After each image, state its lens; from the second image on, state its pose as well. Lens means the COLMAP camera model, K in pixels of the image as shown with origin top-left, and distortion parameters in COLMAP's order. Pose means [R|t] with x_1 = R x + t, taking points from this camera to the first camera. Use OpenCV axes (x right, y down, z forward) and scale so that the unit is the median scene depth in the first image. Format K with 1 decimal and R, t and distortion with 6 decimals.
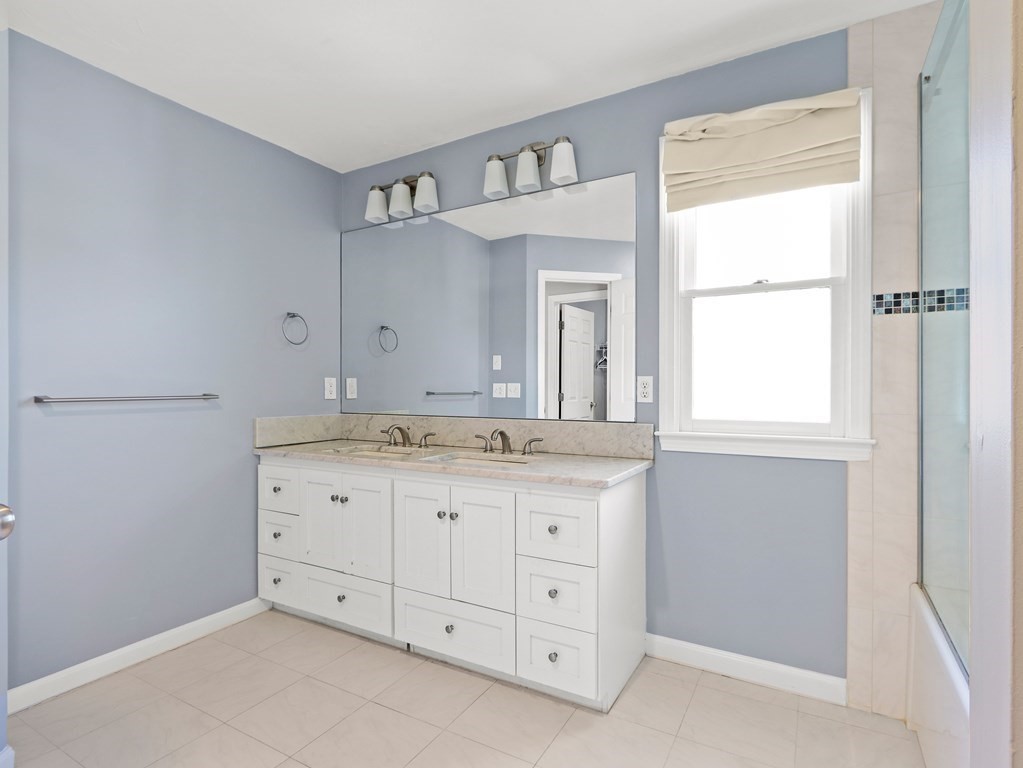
lens RADIAL K [[538.3, 0, 501.9], [0, 538.3, 395.5], [0, 0, 1]] dist [-0.002763, 0.000474]
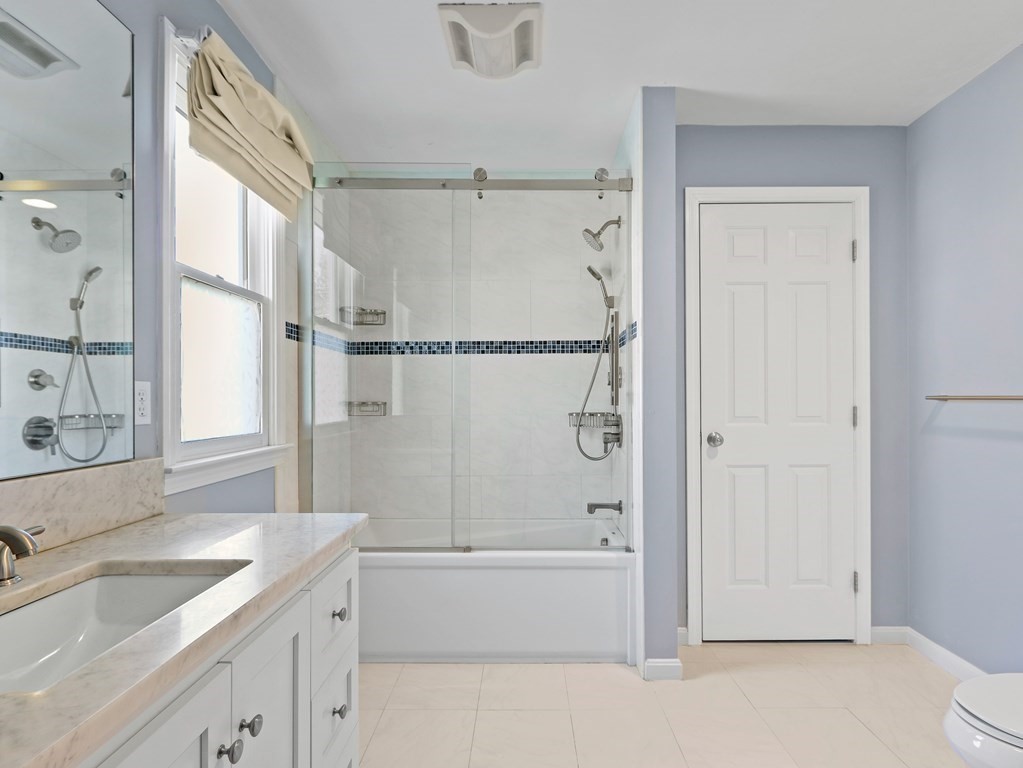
lens RADIAL K [[538.3, 0, 501.9], [0, 538.3, 395.5], [0, 0, 1]] dist [-0.002763, 0.000474]
pose [[-0.459811, 0.008073, 0.887980, -0.461390], [0.022369, 0.999747, 0.002493, -0.012160], [-0.887735, 0.021009, -0.459875, 0.919093]]
